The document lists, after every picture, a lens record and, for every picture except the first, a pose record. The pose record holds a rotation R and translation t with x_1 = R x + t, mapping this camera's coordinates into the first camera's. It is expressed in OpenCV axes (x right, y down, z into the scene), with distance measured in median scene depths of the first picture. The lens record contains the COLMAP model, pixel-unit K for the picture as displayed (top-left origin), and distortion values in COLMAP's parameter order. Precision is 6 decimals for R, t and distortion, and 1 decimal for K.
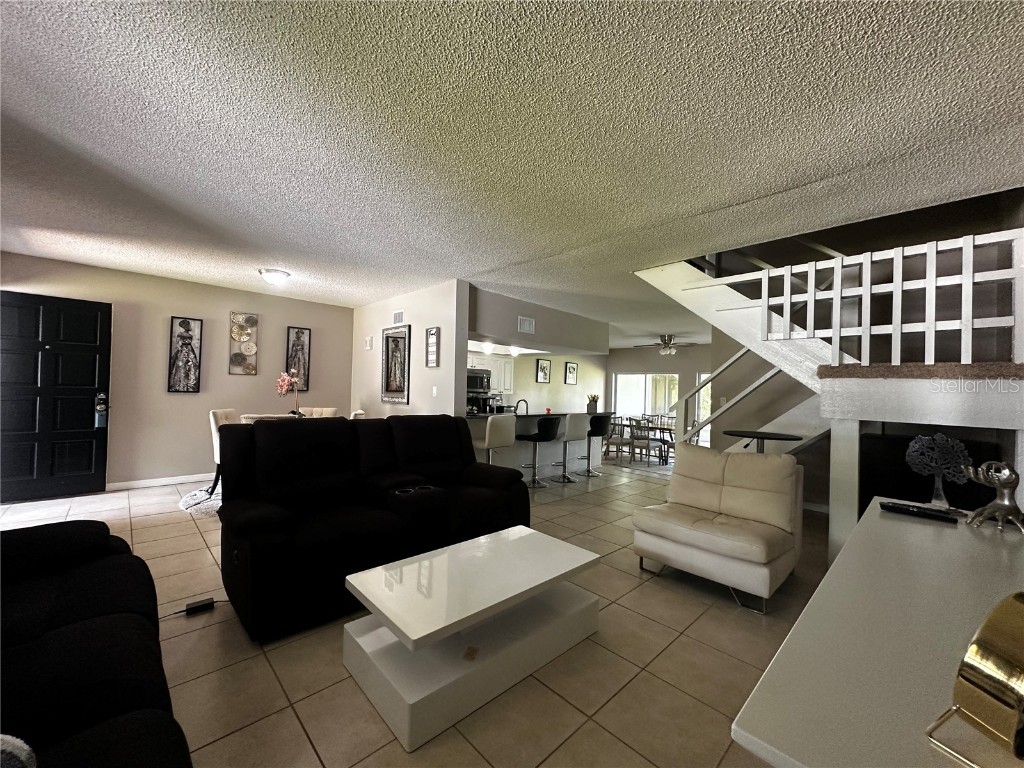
lens RADIAL K [[408.8, 0, 513.3], [0, 408.8, 381.3], [0, 0, 1]] dist [-0.000533, 0.000668]
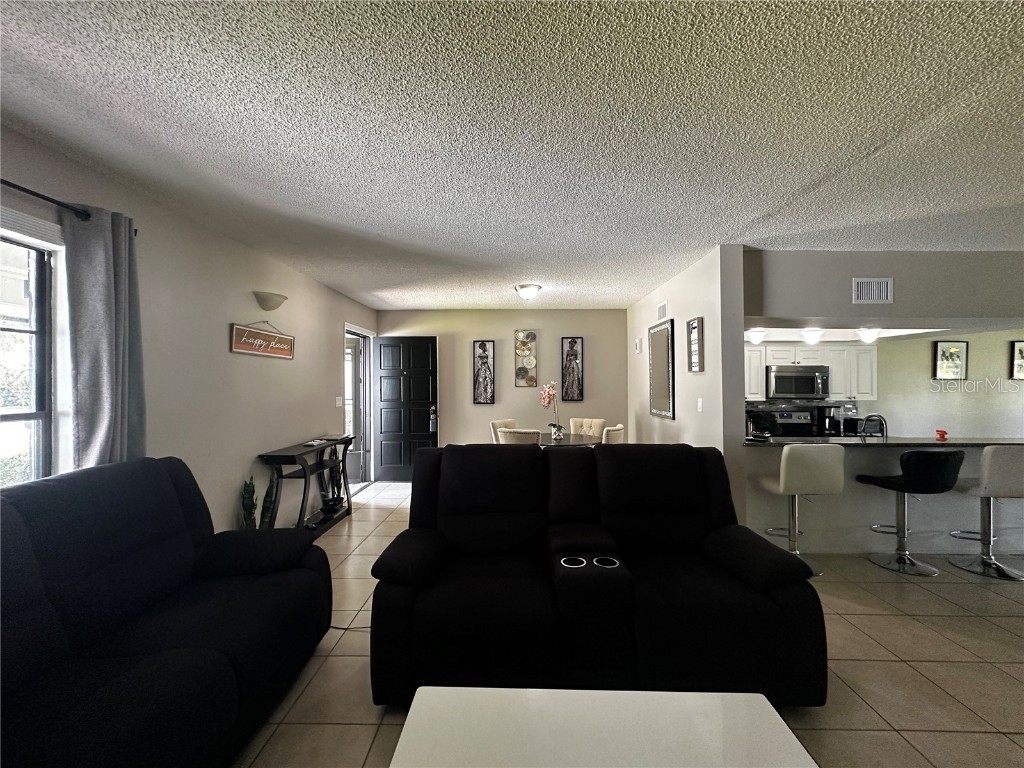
lens RADIAL K [[408.8, 0, 511.4], [0, 408.8, 382.4], [0, 0, 1]] dist [-0.000533, 0.000668]
pose [[0.702013, -0.033667, -0.711368, 0.087404], [0.037169, 0.999253, -0.010612, -0.018817], [0.711194, -0.018992, 0.702739, 0.221600]]
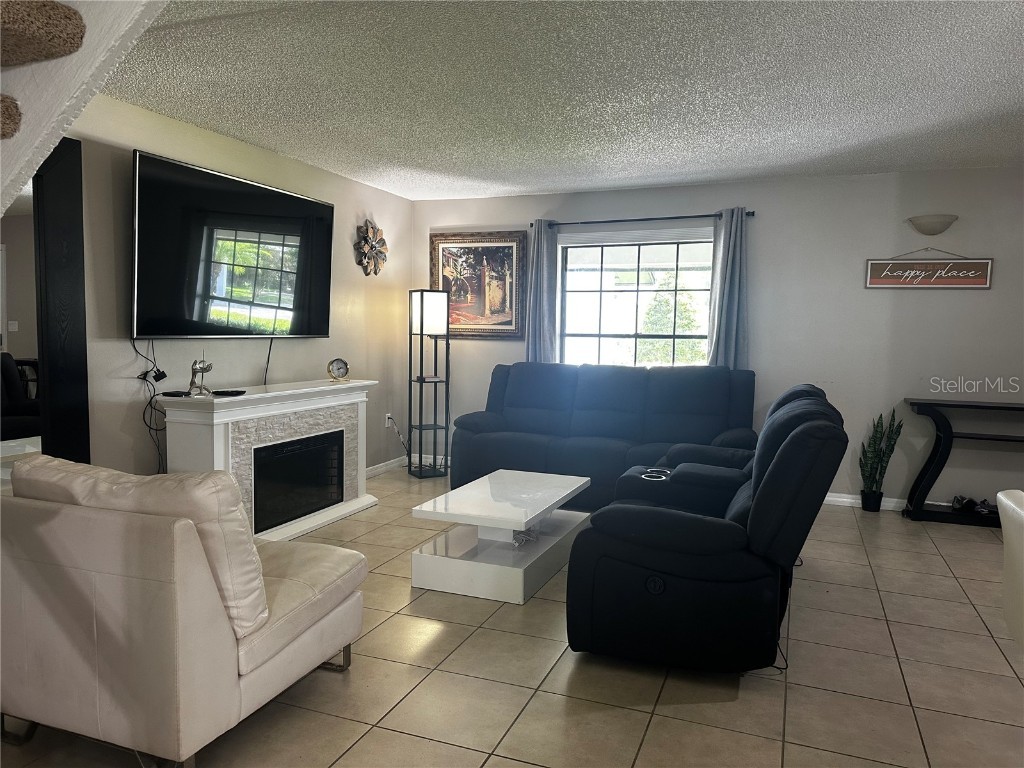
lens RADIAL K [[718.3, 0, 513.8], [0, 718.3, 388.1], [0, 0, 1]] dist [0.010742, -0.008159]
pose [[-0.913137, -0.007715, -0.407579, 0.285059], [-0.034051, 0.997770, 0.057401, 0.019833], [0.406228, 0.066293, -0.911364, 1.154008]]
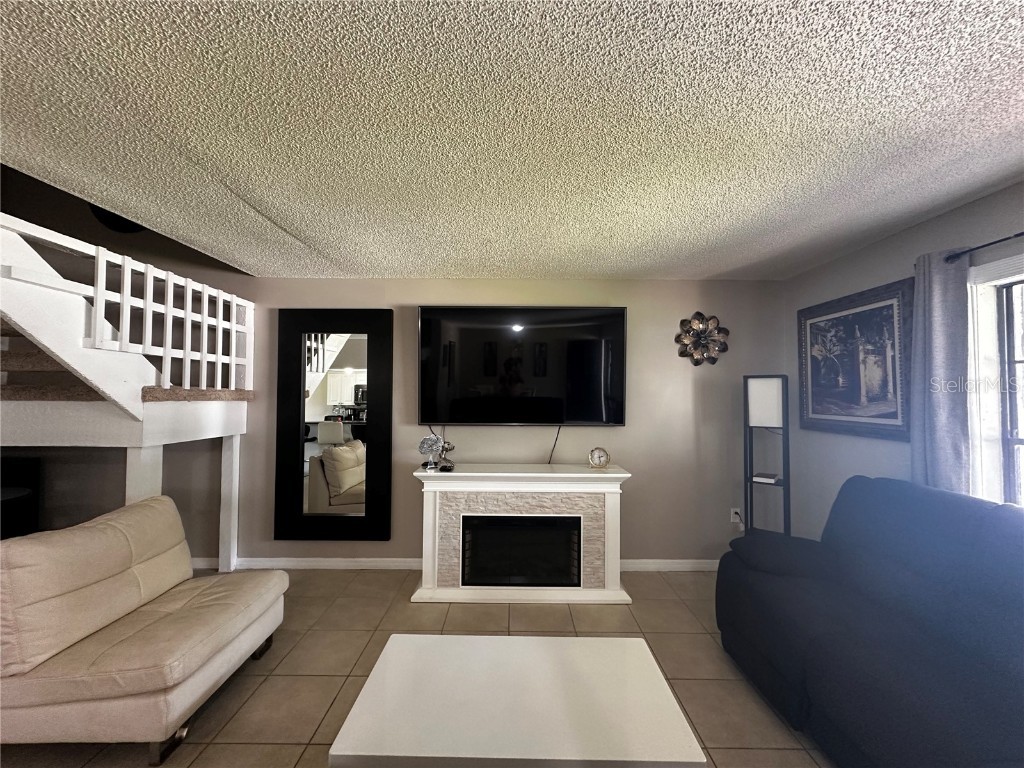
lens RADIAL K [[408.8, 0, 515.5], [0, 408.8, 381.5], [0, 0, 1]] dist [-0.000533, 0.000668]
pose [[-0.708541, -0.005961, 0.705644, -0.249245], [-0.034528, 0.999059, -0.026231, -0.034084], [-0.704824, -0.042951, -0.708081, 0.657159]]
